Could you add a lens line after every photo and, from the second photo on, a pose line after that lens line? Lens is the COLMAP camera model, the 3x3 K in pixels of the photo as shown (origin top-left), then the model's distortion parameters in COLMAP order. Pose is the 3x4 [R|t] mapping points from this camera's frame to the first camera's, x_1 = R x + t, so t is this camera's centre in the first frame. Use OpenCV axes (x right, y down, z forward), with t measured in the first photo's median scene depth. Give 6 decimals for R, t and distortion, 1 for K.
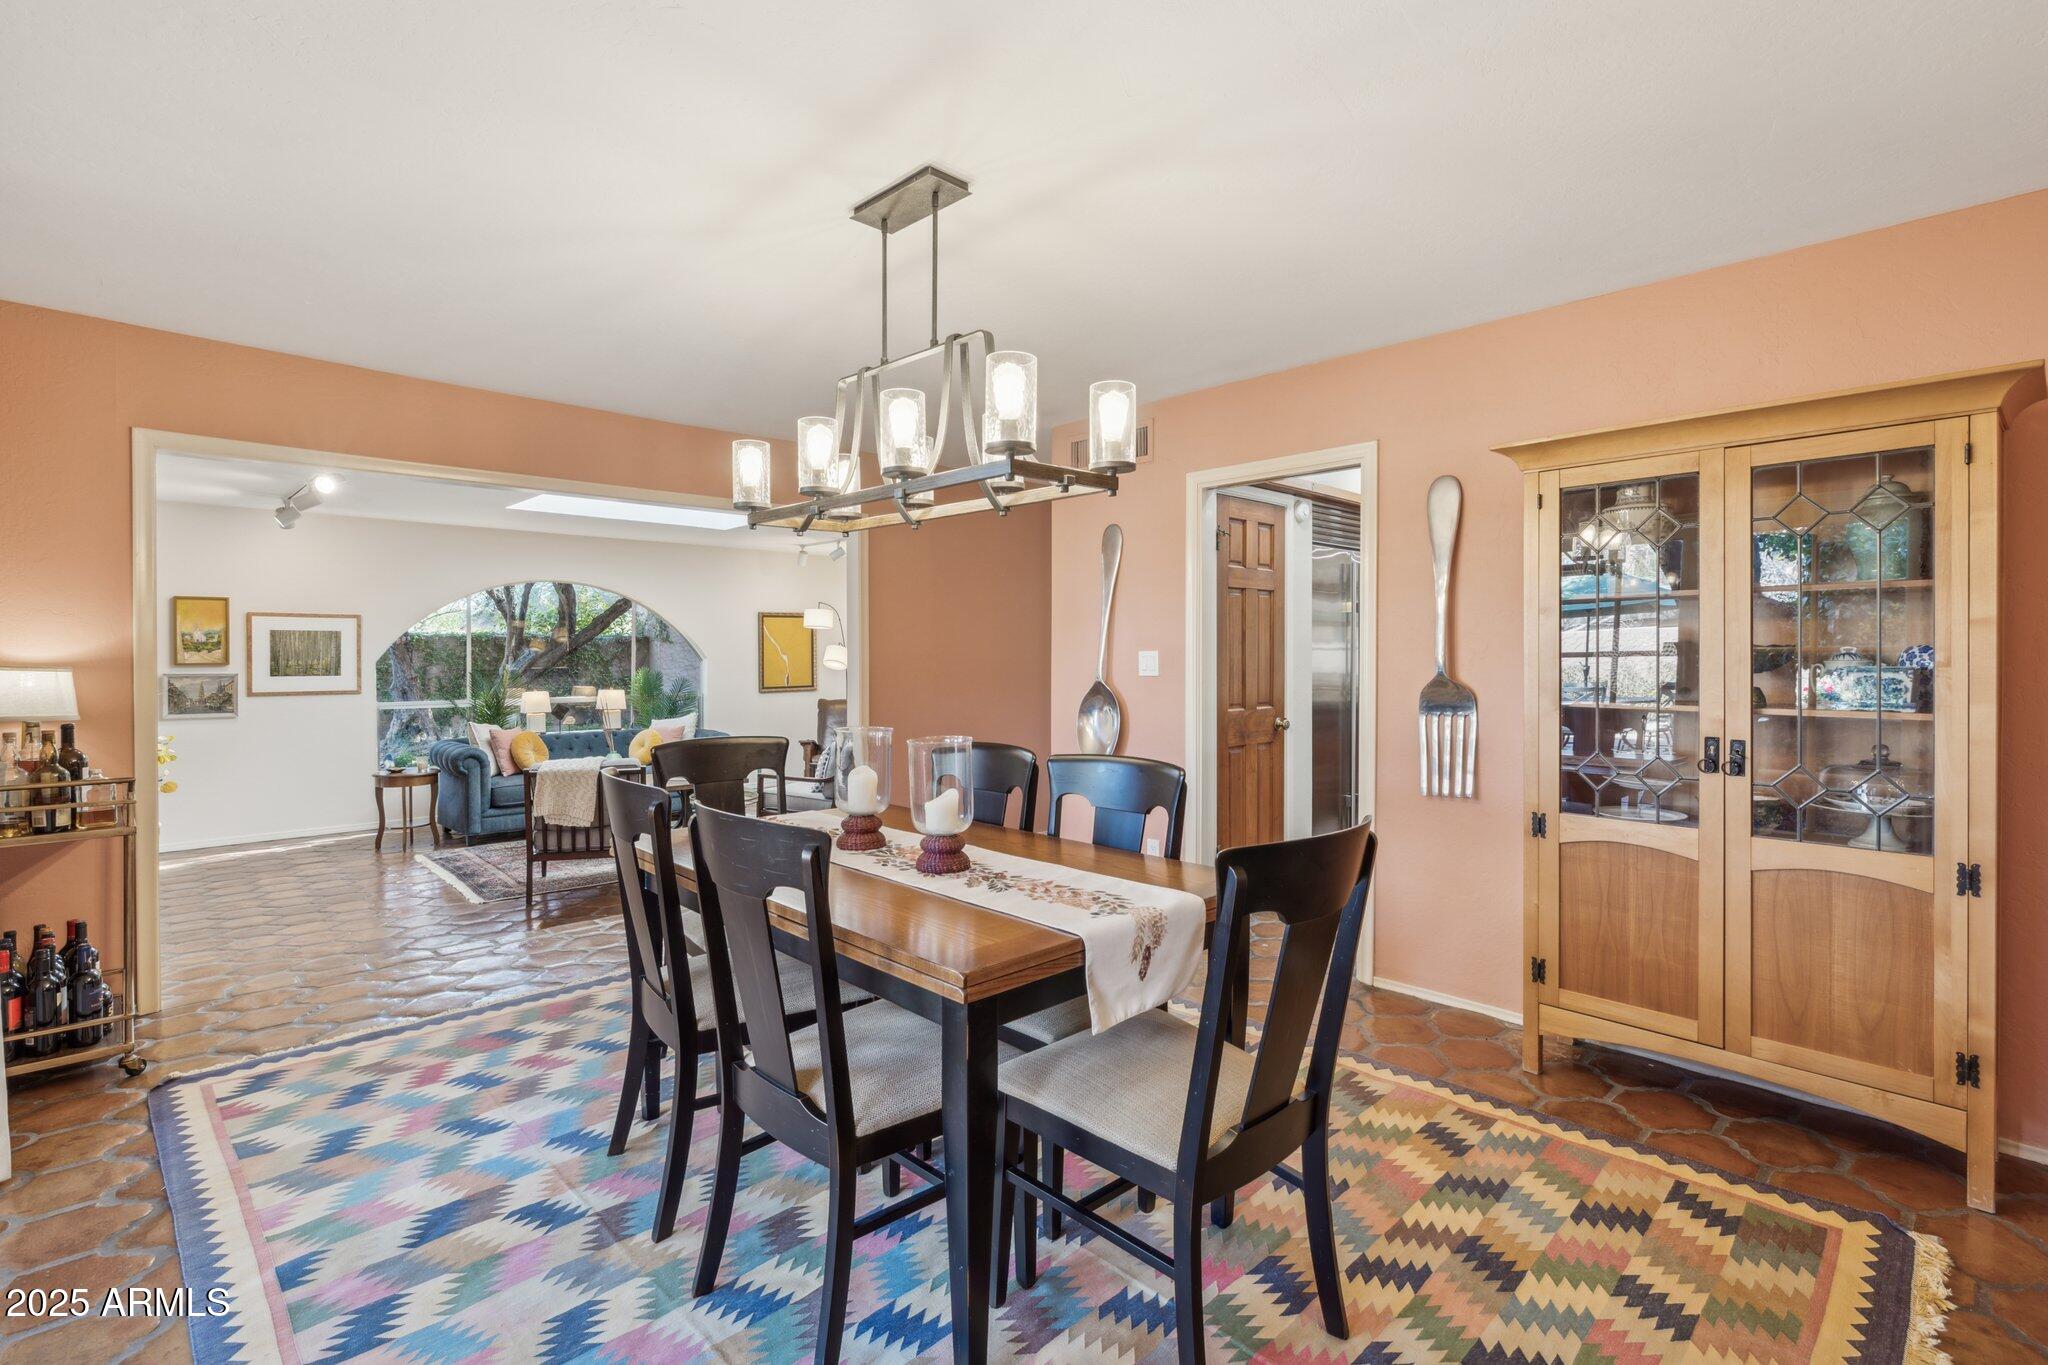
lens RADIAL K [[939.7, 0, 1027.4], [0, 939.7, 672.9], [0, 0, 1]] dist [-0.003618, 0.000037]
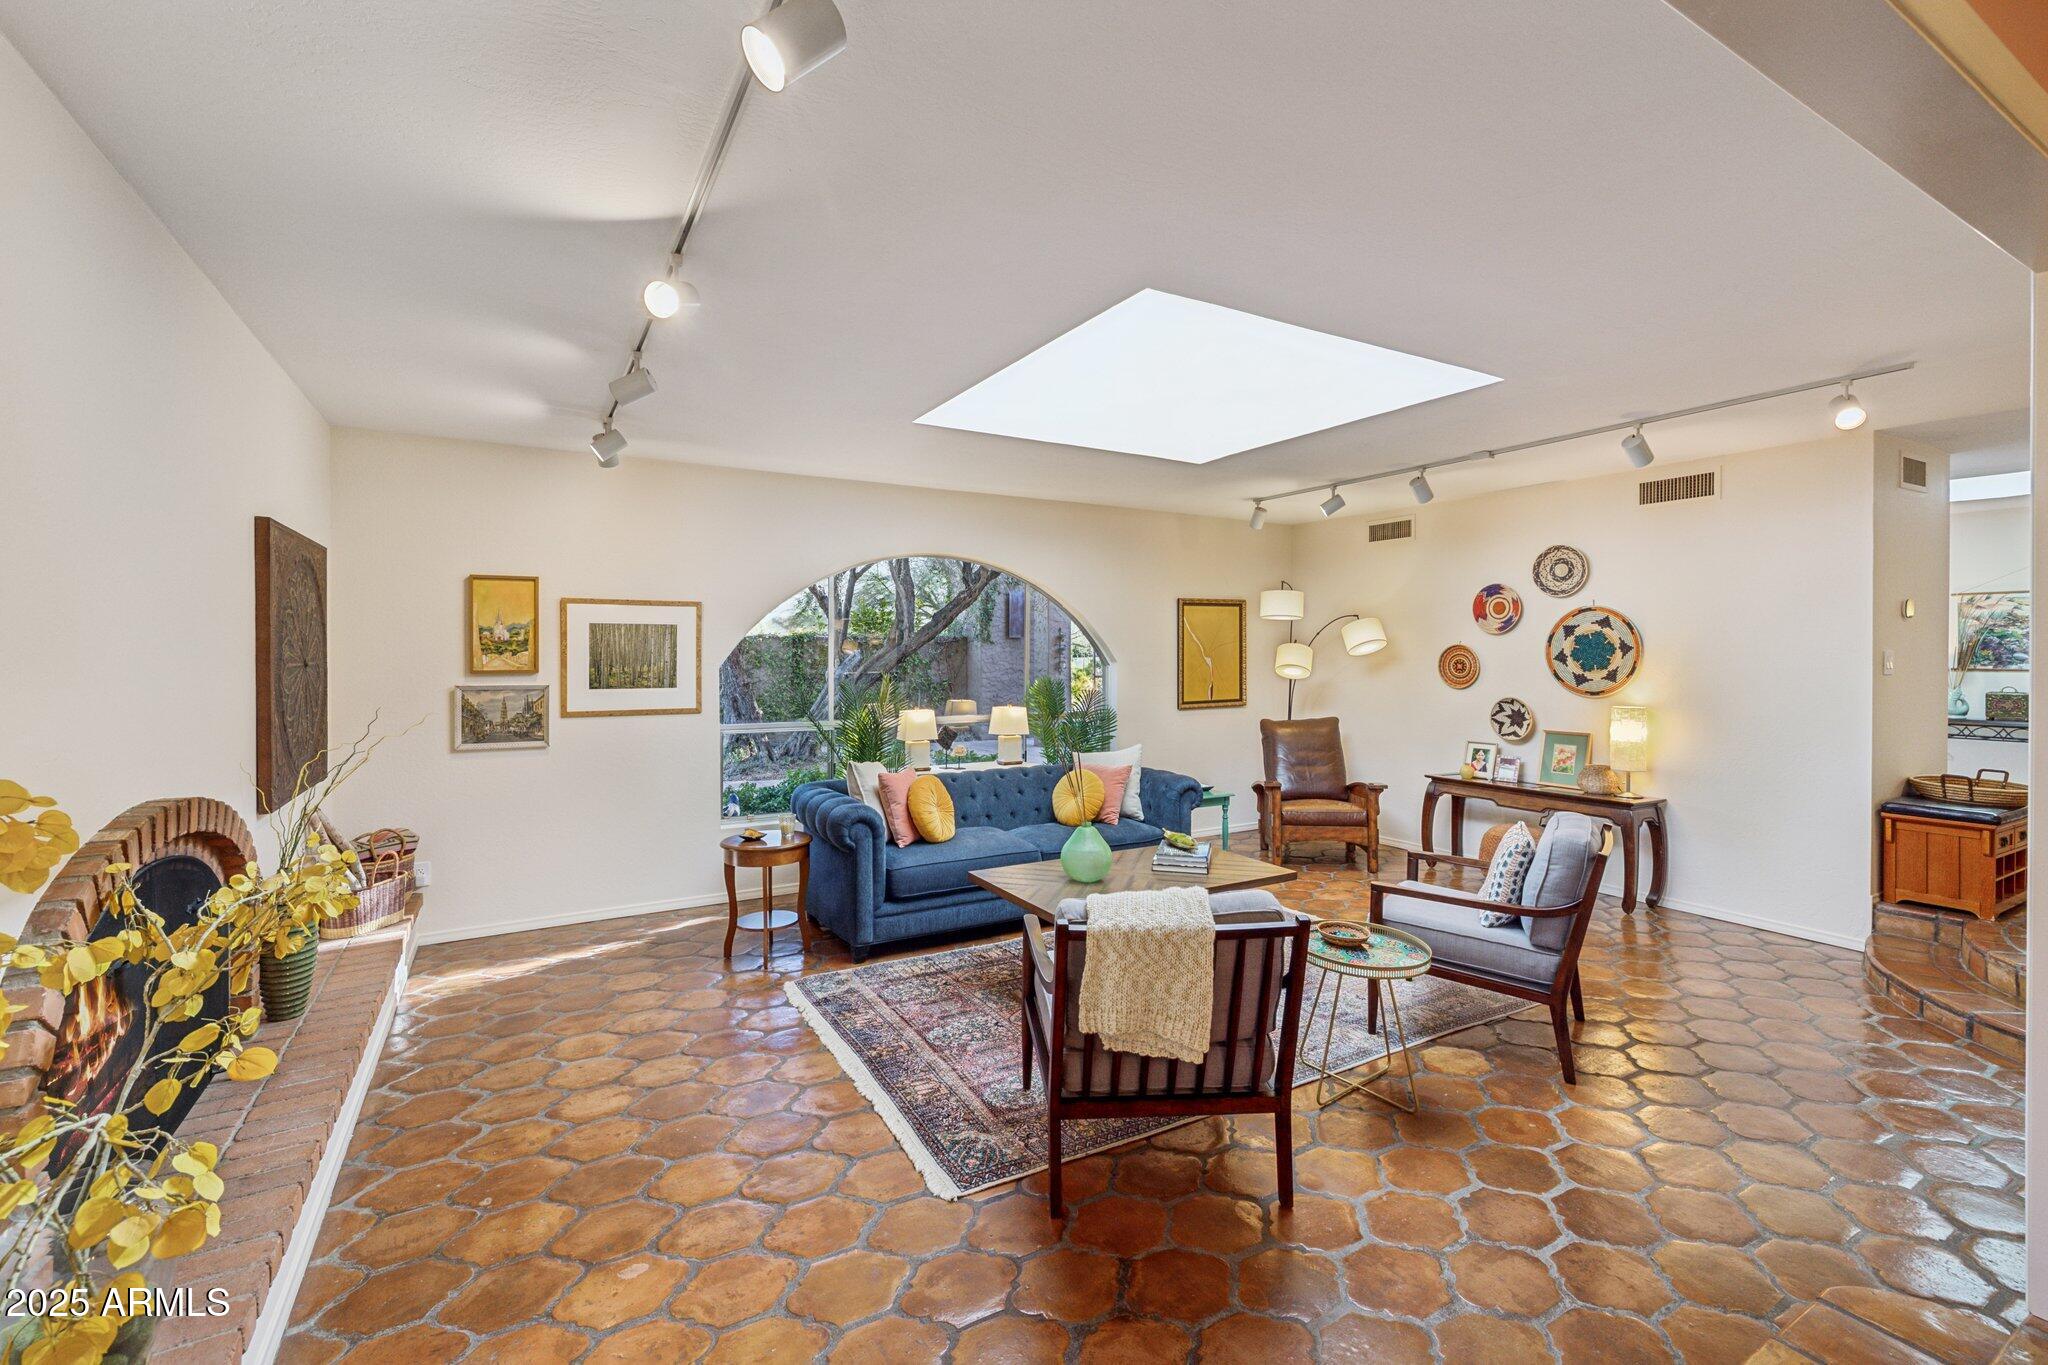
lens RADIAL K [[886.4, 0, 1033.6], [0, 886.4, 661.7], [0, 0, 1]] dist [-0.000725, -0.000157]
pose [[0.971637, -0.000541, -0.236478, -0.344126], [-0.002446, 0.999921, -0.012336, -0.010055], [0.236466, 0.012565, 0.971559, 0.455896]]
